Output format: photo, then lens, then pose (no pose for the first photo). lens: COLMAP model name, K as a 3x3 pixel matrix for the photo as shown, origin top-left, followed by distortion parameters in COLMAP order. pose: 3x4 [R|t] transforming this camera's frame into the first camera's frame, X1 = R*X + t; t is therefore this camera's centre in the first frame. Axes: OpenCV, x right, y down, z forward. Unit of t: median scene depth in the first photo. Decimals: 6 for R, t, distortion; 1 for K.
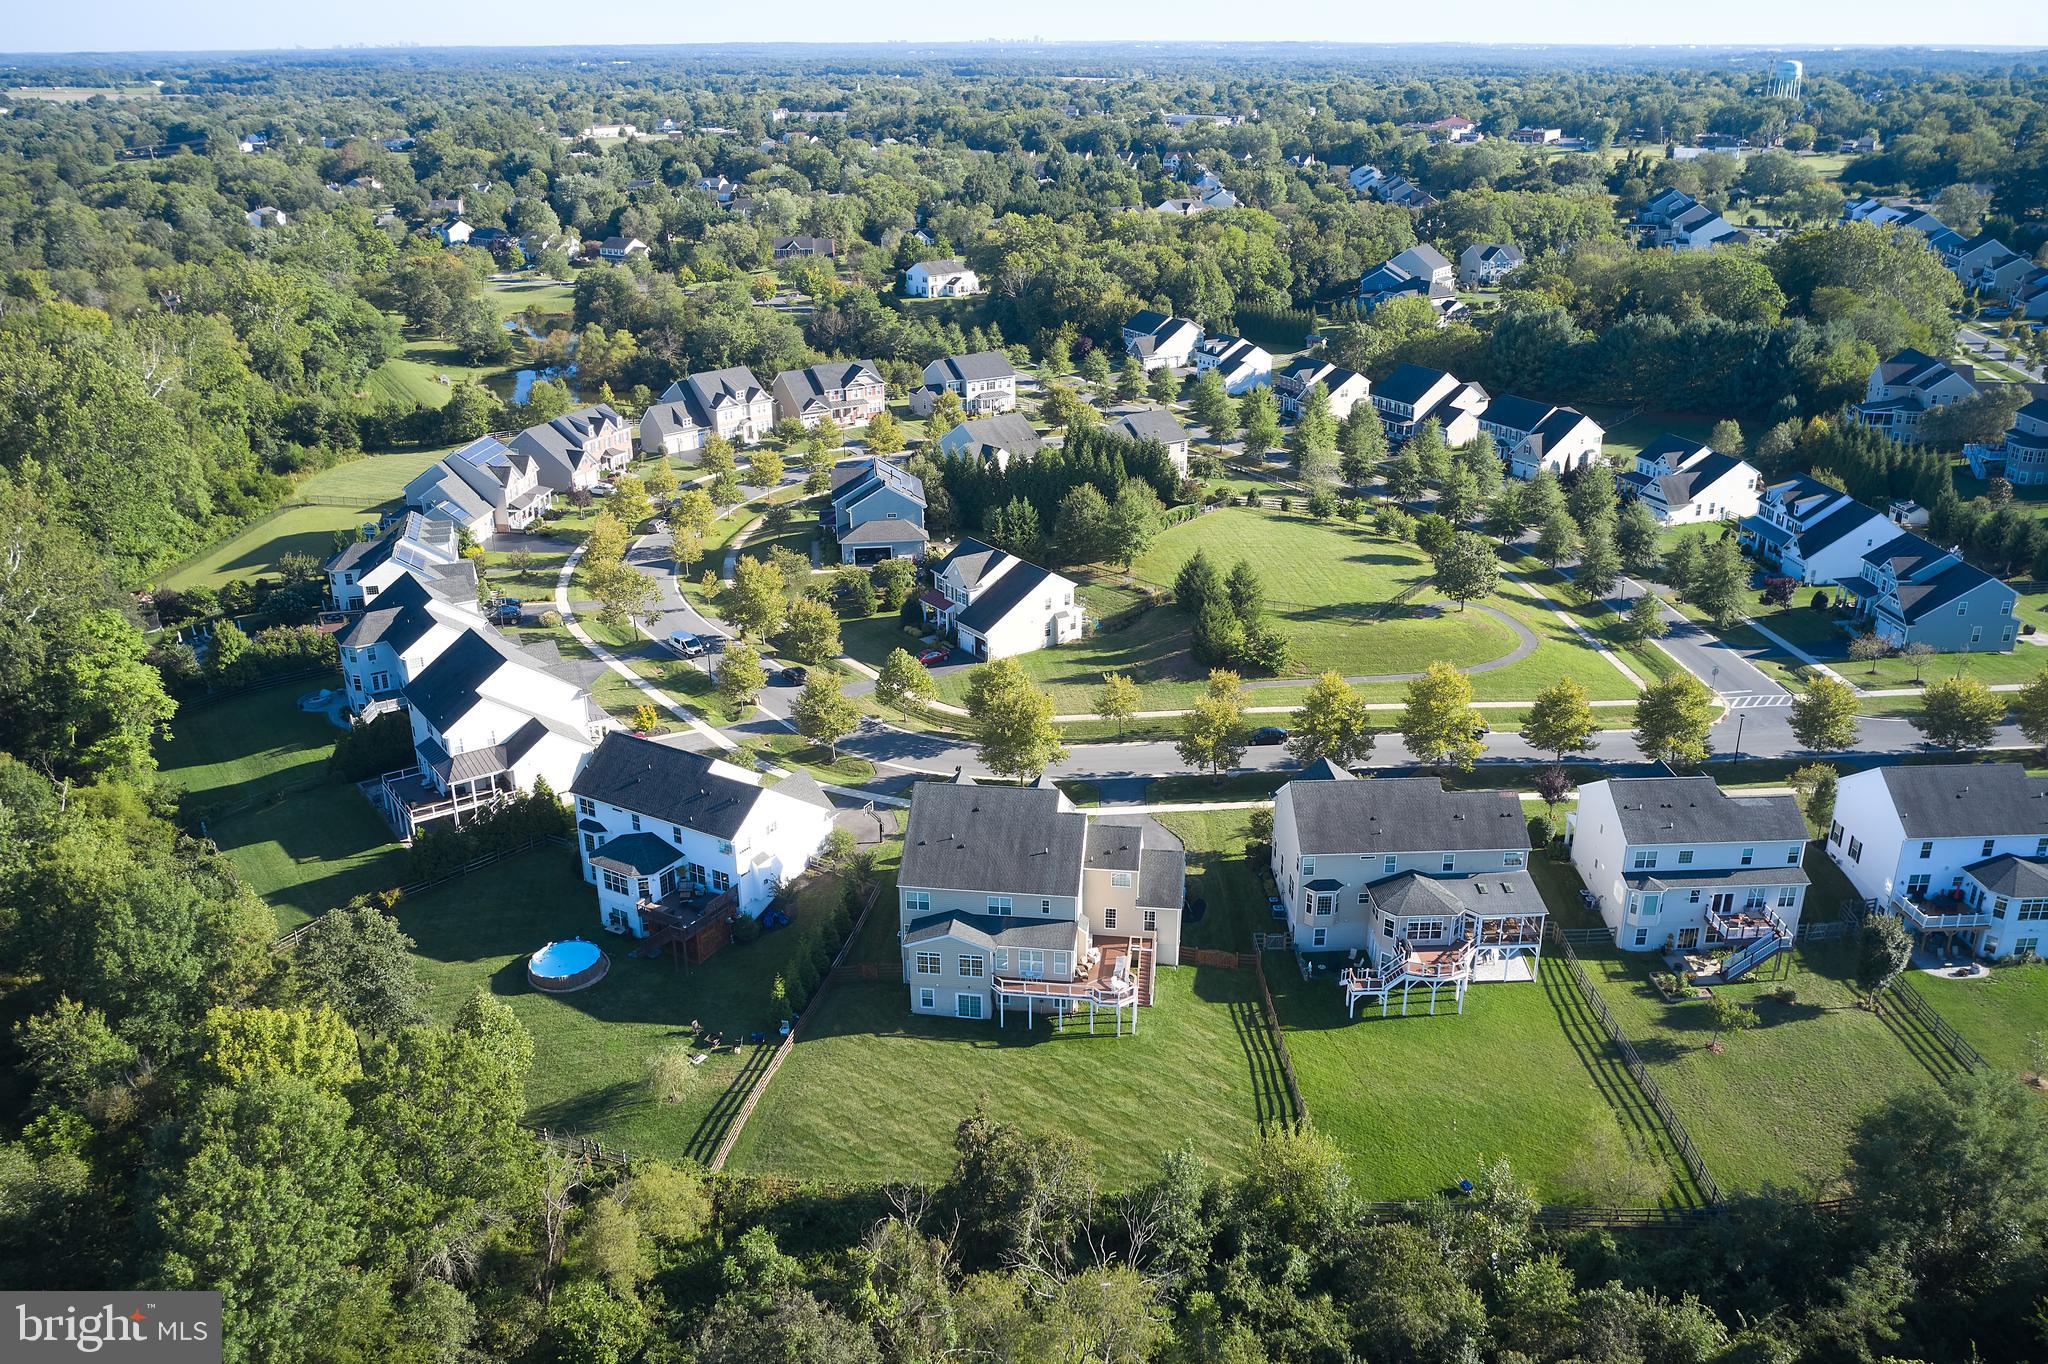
lens RADIAL K [[1617.9, 0, 1032.3], [0, 1617.9, 678.7], [0, 0, 1]] dist [-0.021676, 0.003760]
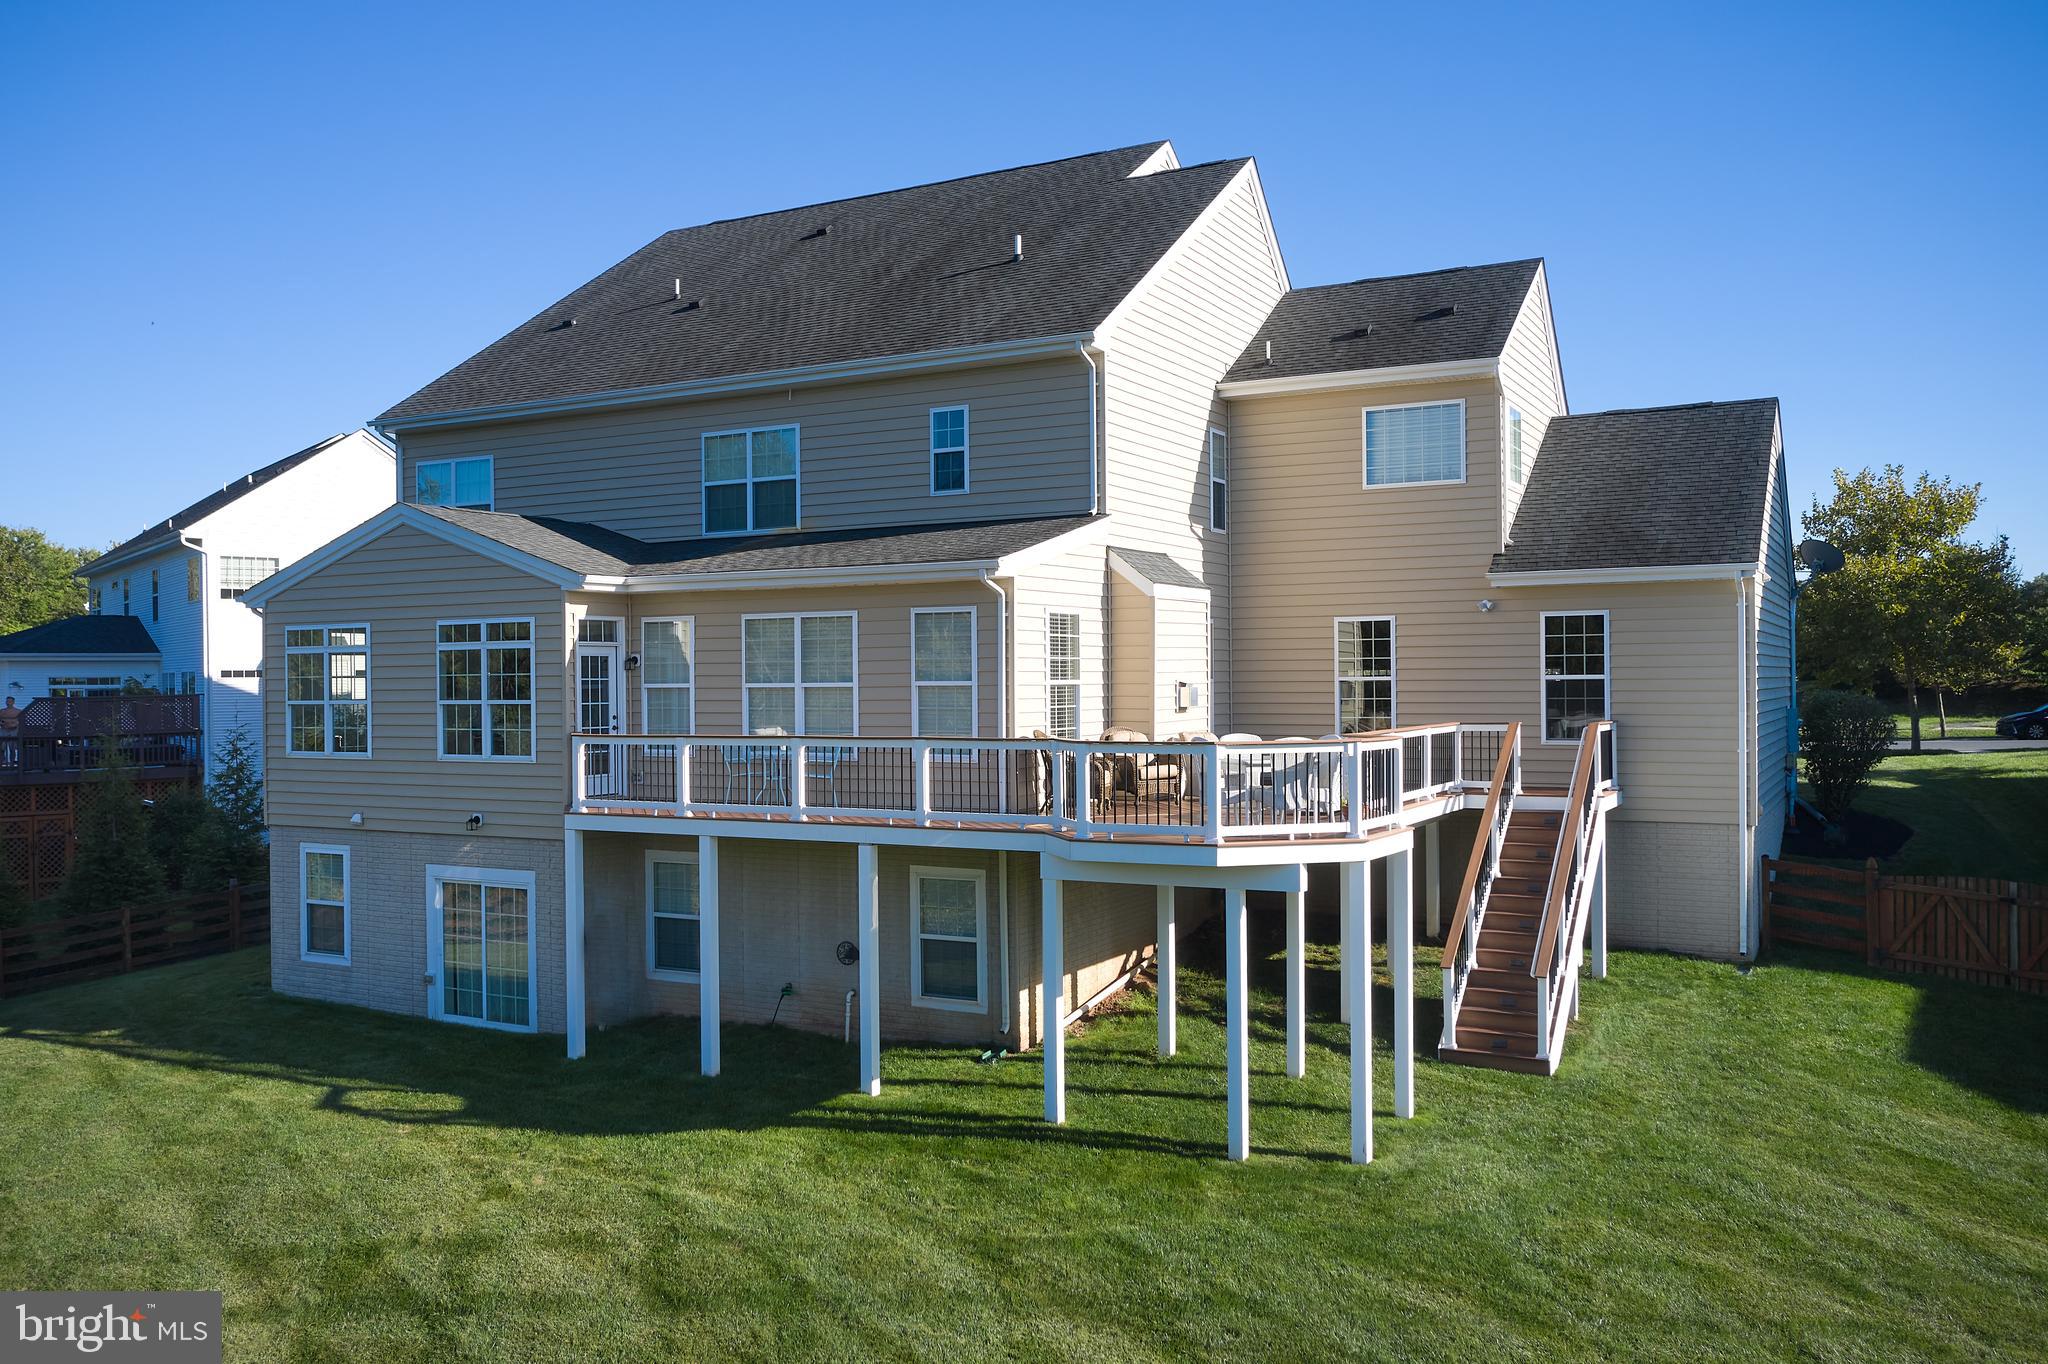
lens RADIAL K [[1612.5, 0, 1031.9], [0, 1612.5, 683.5], [0, 0, 1]] dist [-0.016061, 0.007874]
pose [[0.932457, -0.007028, -0.361214, 0.048806], [-0.125573, 0.931169, -0.342279, 0.132584], [0.338757, 0.364520, 0.867392, 0.494956]]
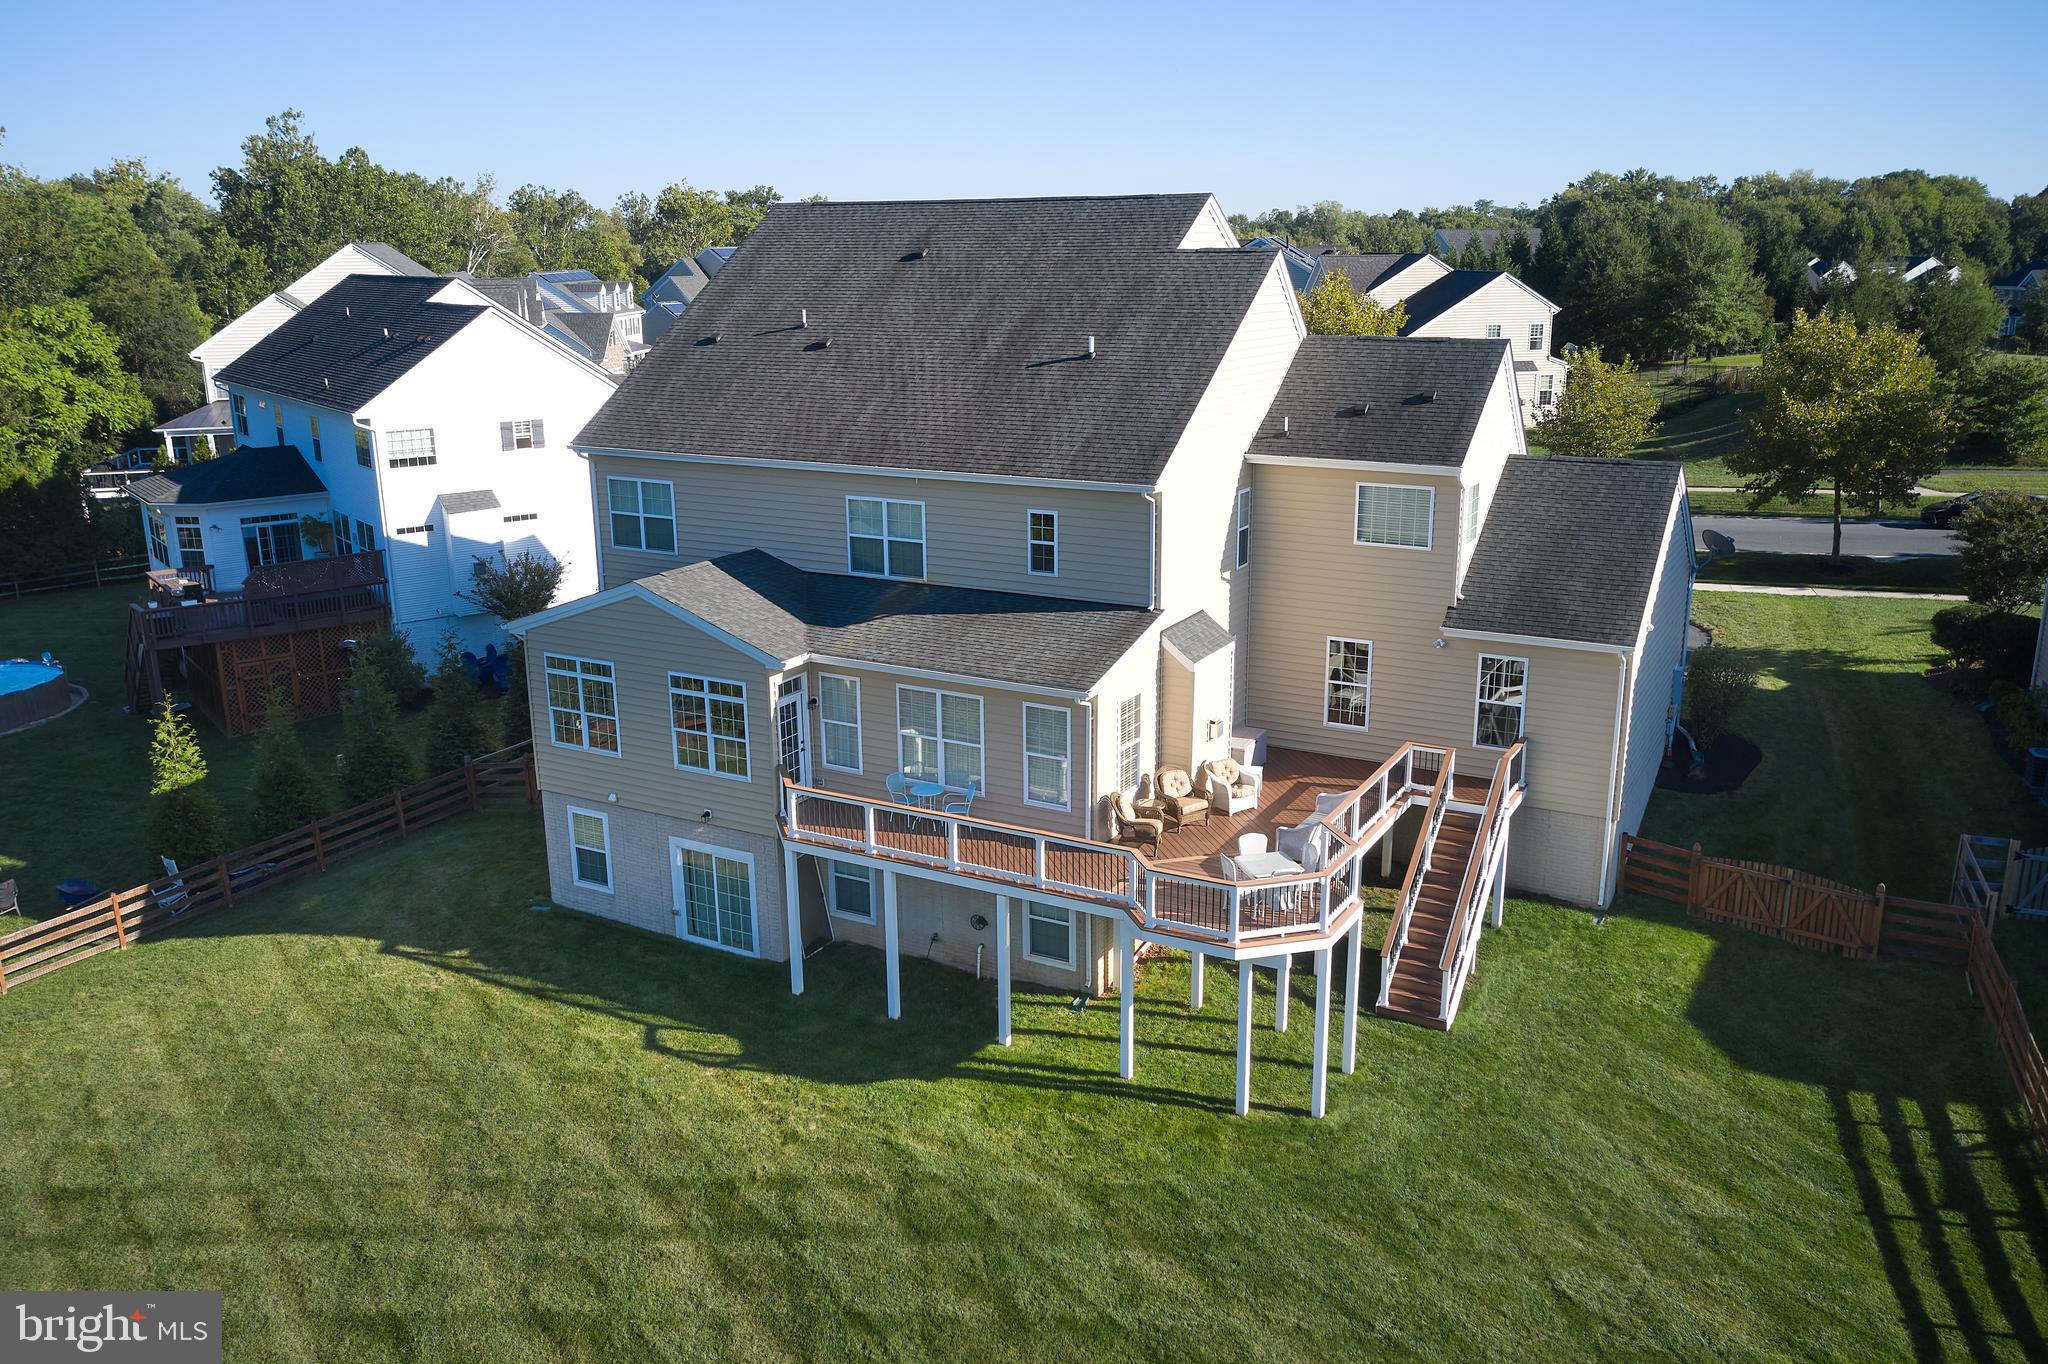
lens RADIAL K [[1612.5, 0, 1031.9], [0, 1612.5, 683.5], [0, 0, 1]] dist [-0.016061, 0.007874]
pose [[0.930773, 0.090793, -0.354143, 0.055958], [-0.128275, 0.988193, -0.083790, 0.106414], [0.342354, 0.123418, 0.931430, 0.448321]]
